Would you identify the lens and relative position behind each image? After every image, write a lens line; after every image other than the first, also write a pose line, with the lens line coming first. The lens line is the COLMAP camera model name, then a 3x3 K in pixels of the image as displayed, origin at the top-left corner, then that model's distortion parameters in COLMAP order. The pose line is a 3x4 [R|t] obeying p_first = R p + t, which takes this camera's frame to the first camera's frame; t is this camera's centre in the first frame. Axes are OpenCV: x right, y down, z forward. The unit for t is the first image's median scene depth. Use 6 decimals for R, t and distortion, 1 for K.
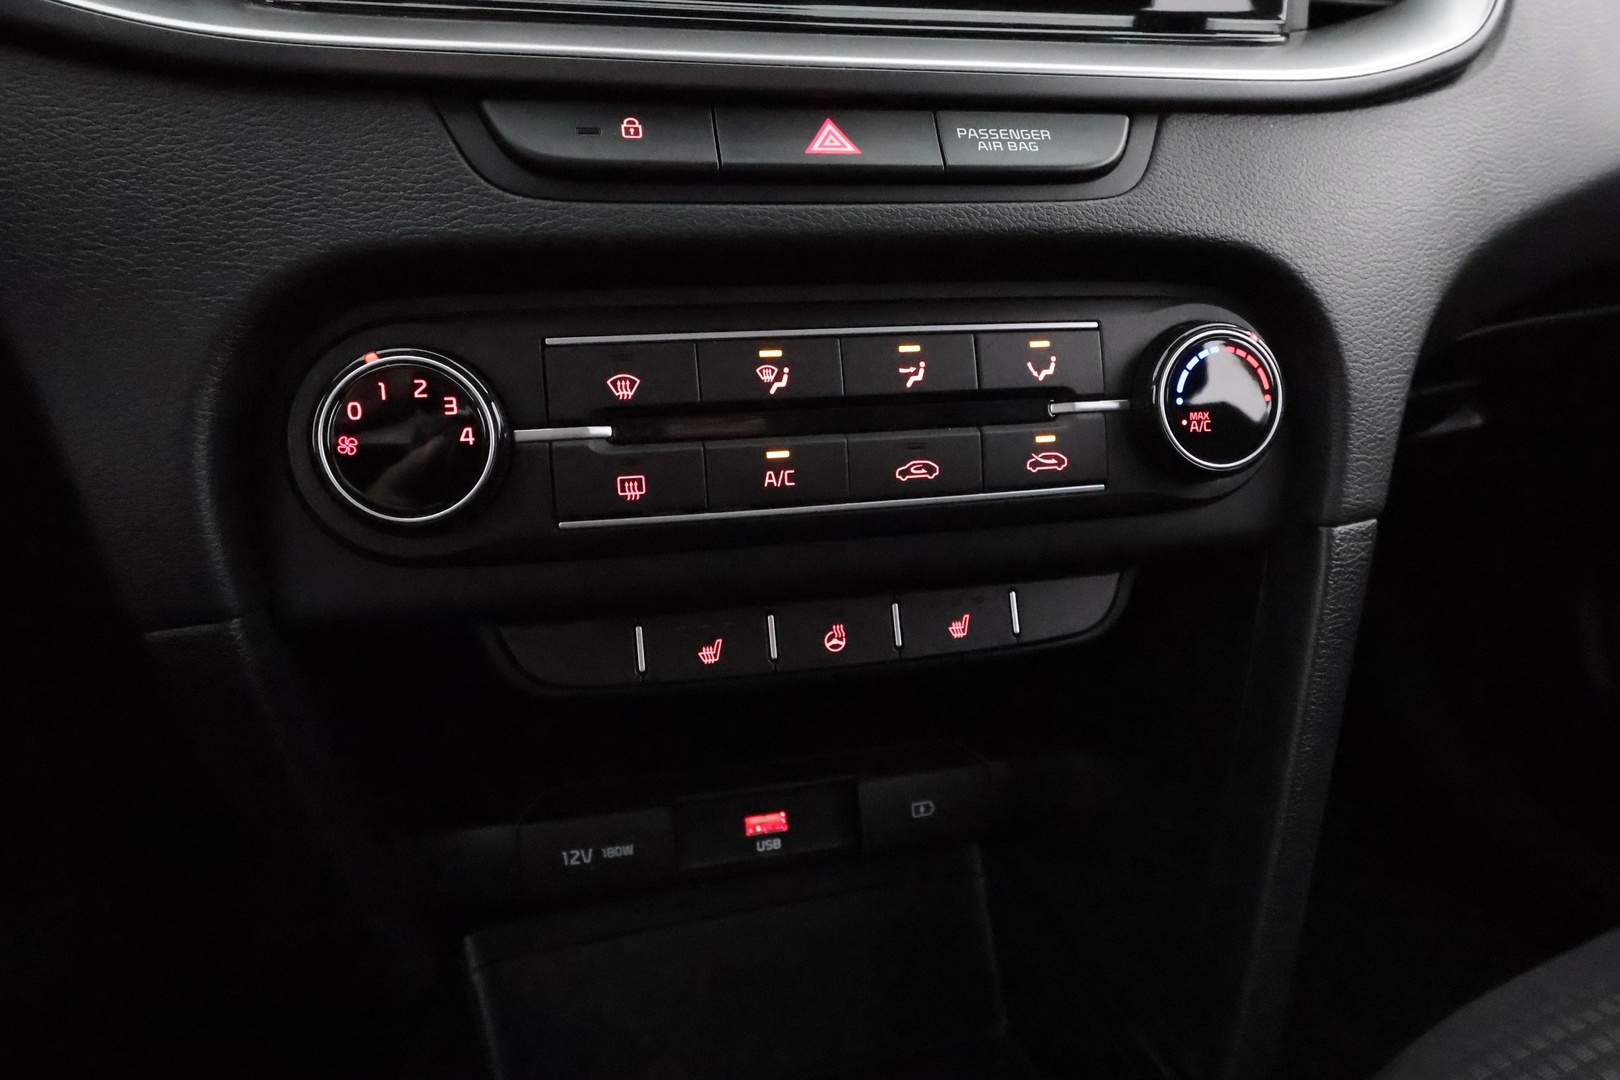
lens RADIAL K [[1056.4, 0, 810.8], [0, 1056.4, 553.6], [0, 0, 1]] dist [0.031072, 0.002807]
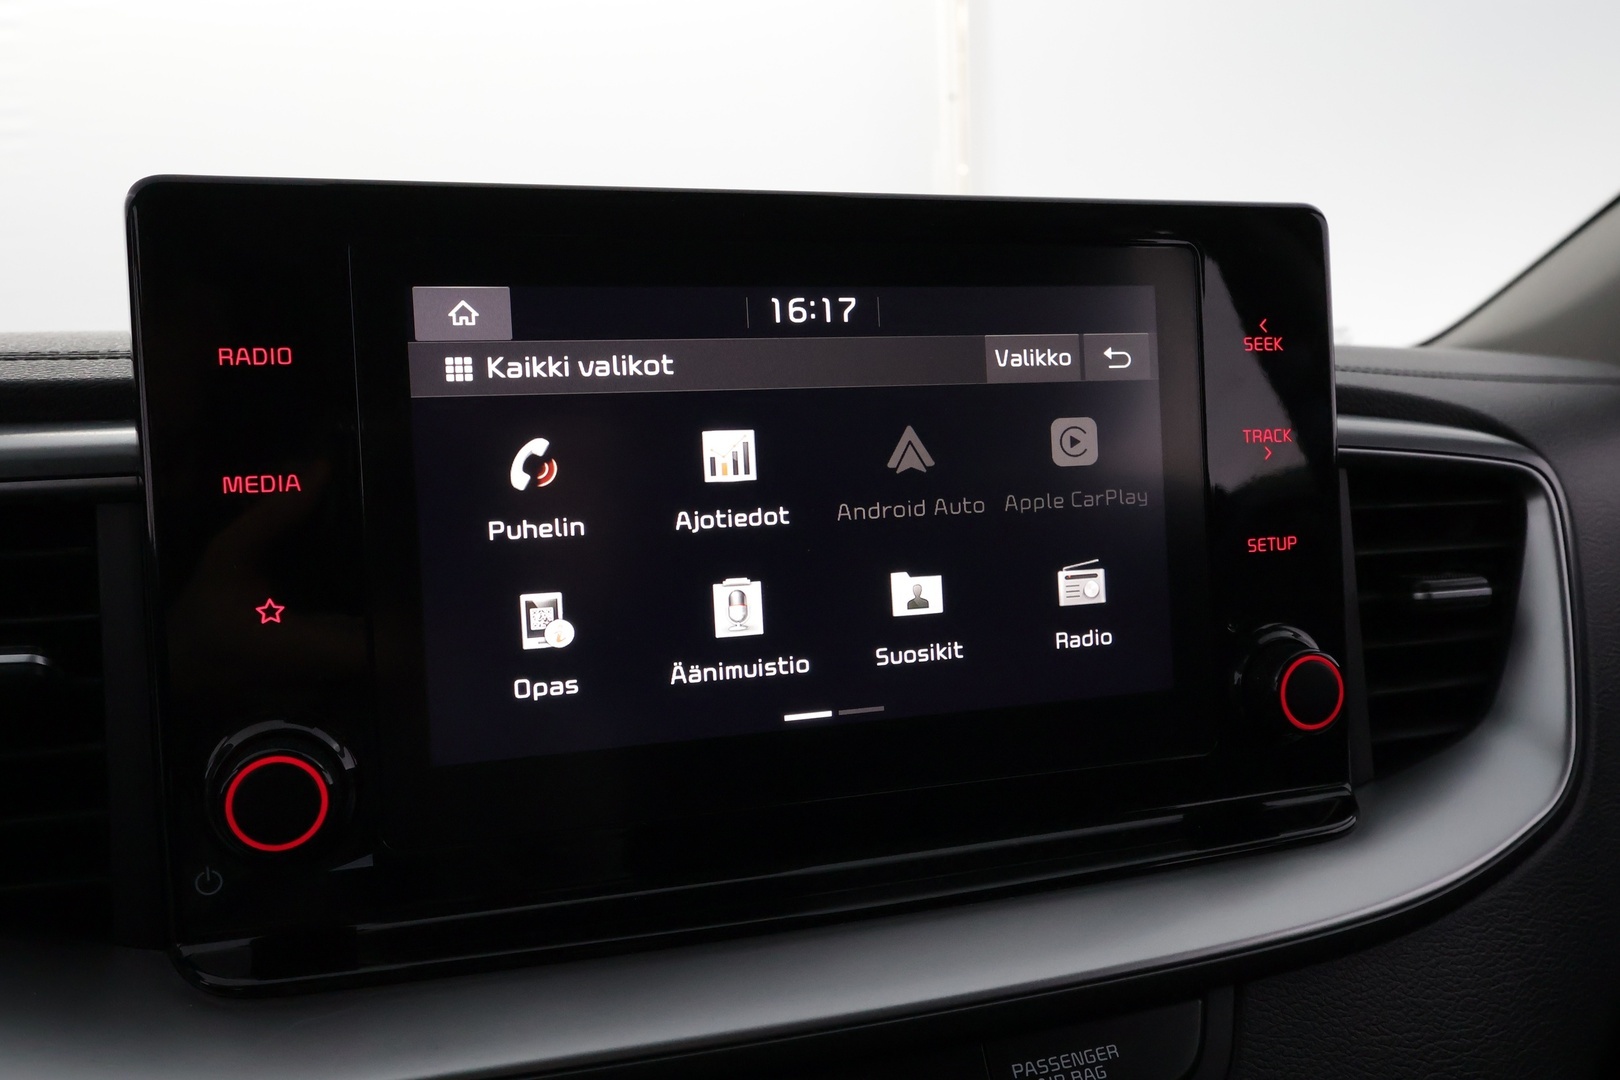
lens RADIAL K [[1269.9, 0, 809.5], [0, 1269.9, 538.1], [0, 0, 1]] dist [0.004383, -0.002290]
pose [[0.998836, -0.035773, 0.032351, -0.043821], [0.042795, 0.966684, -0.252370, -0.555740], [-0.022245, 0.253461, 0.967090, -0.098979]]
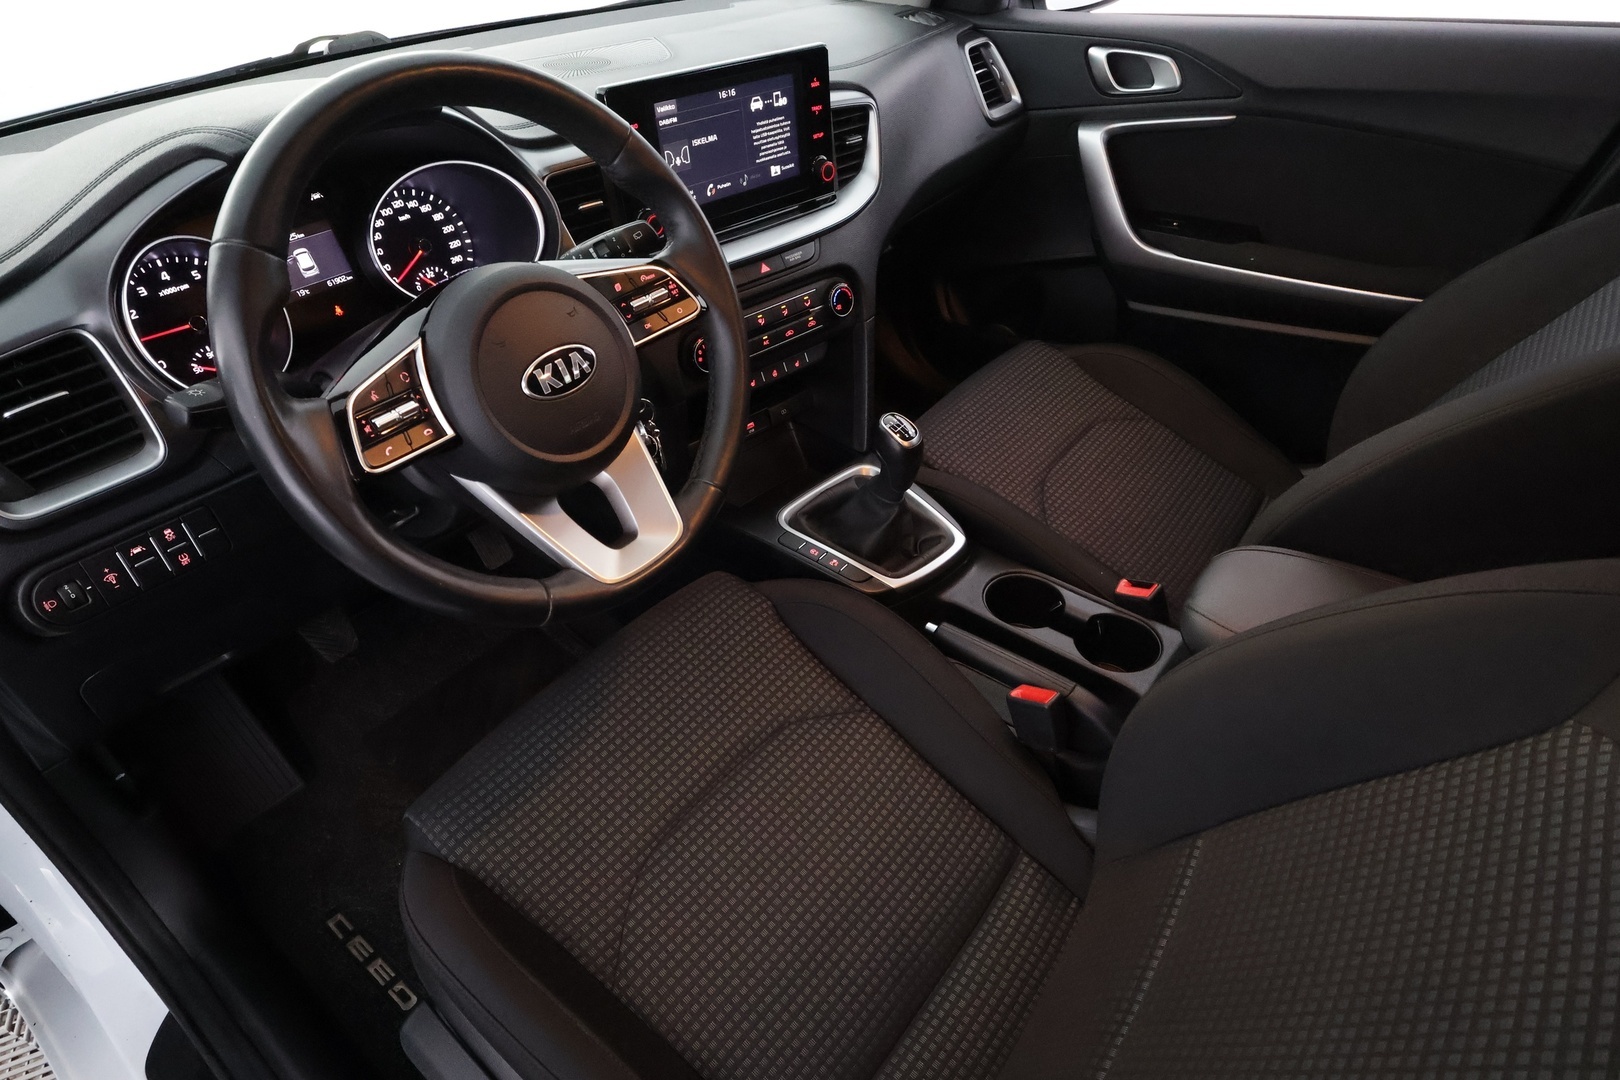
lens RADIAL K [[876.6, 0, 809.8], [0, 876.6, 542.3], [0, 0, 1]] dist [-0.008337, -0.000243]
pose [[0.877544, -0.315530, 0.361051, -1.505324], [0.182513, 0.916102, 0.356996, -0.598061], [-0.443403, -0.247383, 0.861508, -2.576942]]
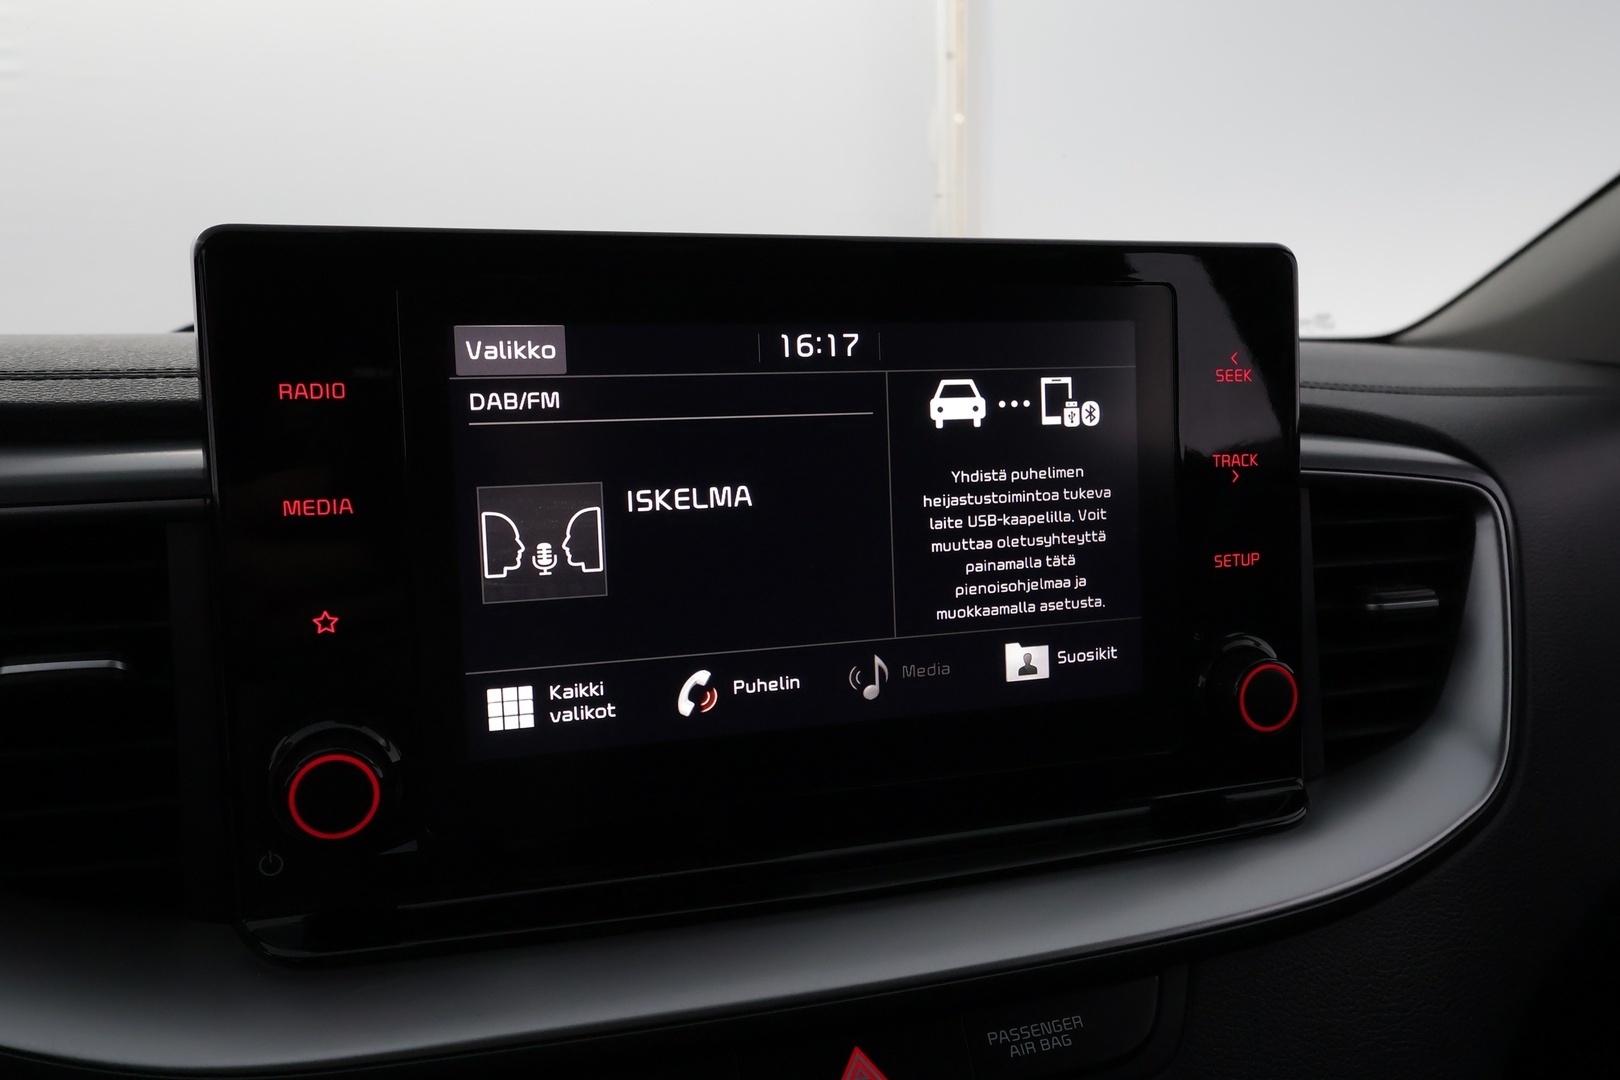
lens RADIAL K [[1269.9, 0, 809.5], [0, 1269.9, 538.5], [0, 0, 1]] dist [0.004383, -0.002290]
pose [[0.998945, -0.022425, 0.040076, -0.059830], [0.030475, 0.976530, -0.213214, -0.593772], [-0.034354, 0.214210, 0.976183, -0.217279]]
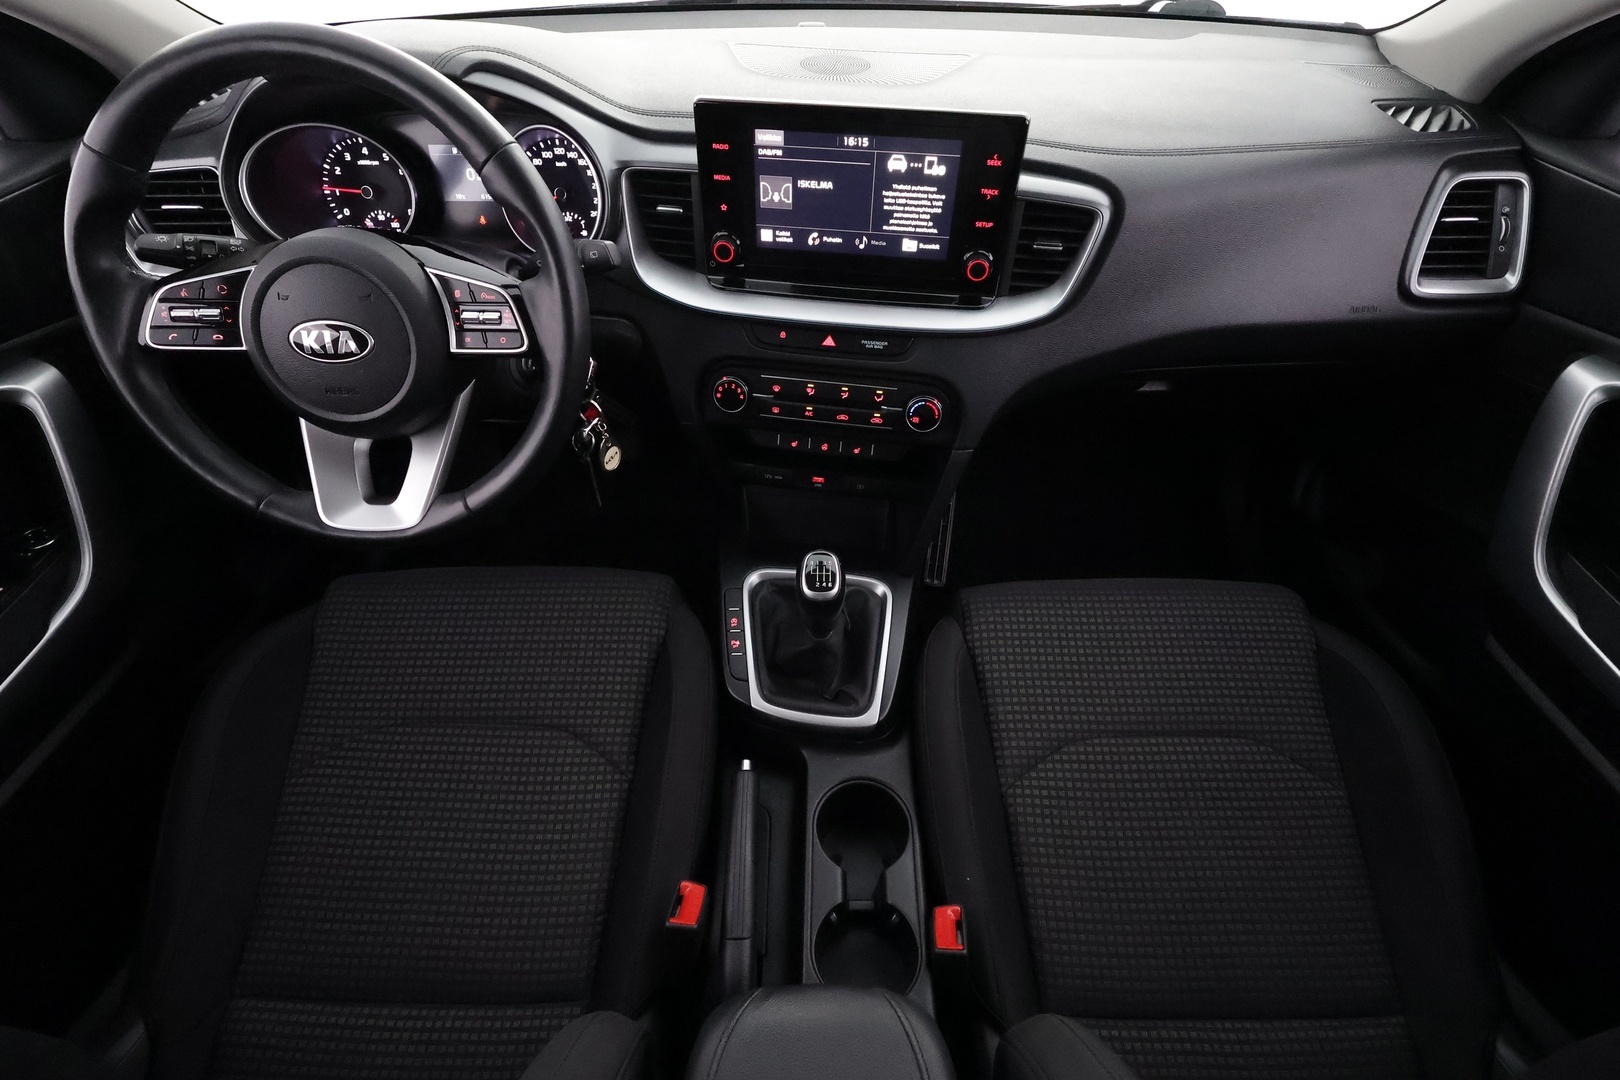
lens RADIAL K [[741.7, 0, 804.9], [0, 741.7, 542.8], [0, 0, 1]] dist [0.001479, -0.001507]
pose [[0.918448, 0.285892, -0.273349, 0.920872], [-0.139066, 0.880348, 0.453484, -0.964220], [0.370289, -0.378488, 0.848312, -1.749292]]
